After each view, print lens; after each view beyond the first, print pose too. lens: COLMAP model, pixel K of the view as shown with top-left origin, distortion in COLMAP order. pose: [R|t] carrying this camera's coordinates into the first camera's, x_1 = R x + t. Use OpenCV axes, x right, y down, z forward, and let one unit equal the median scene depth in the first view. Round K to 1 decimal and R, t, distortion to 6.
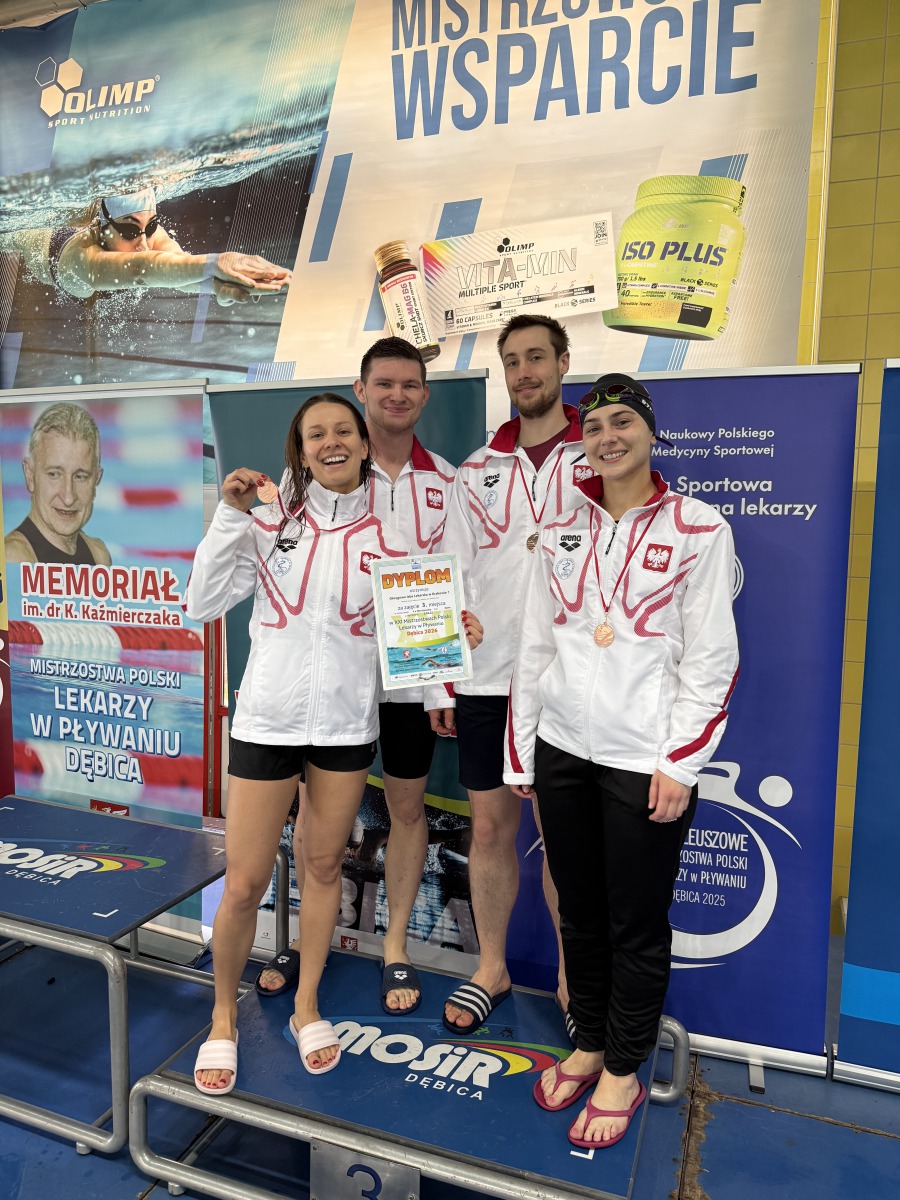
lens RADIAL K [[839.0, 0, 446.7], [0, 839.0, 600.3], [0, 0, 1]] dist [0.030547, -0.043466]
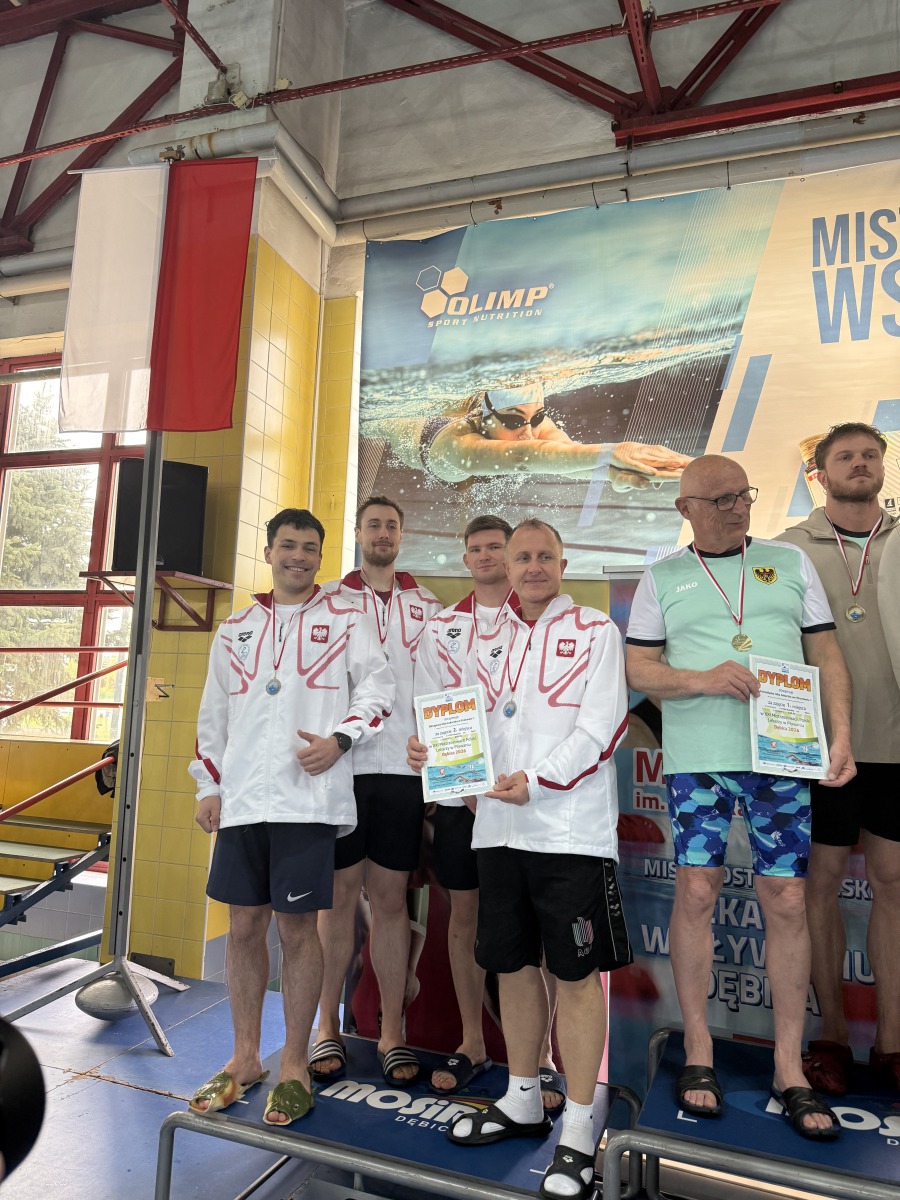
lens RADIAL K [[839.0, 0, 456.6], [0, 839.0, 603.1], [0, 0, 1]] dist [0.030547, -0.043466]
pose [[0.999763, 0.020725, 0.006615, -0.543147], [-0.018828, 0.976619, -0.214149, -0.000753], [-0.010899, 0.213974, 0.976779, 0.058789]]
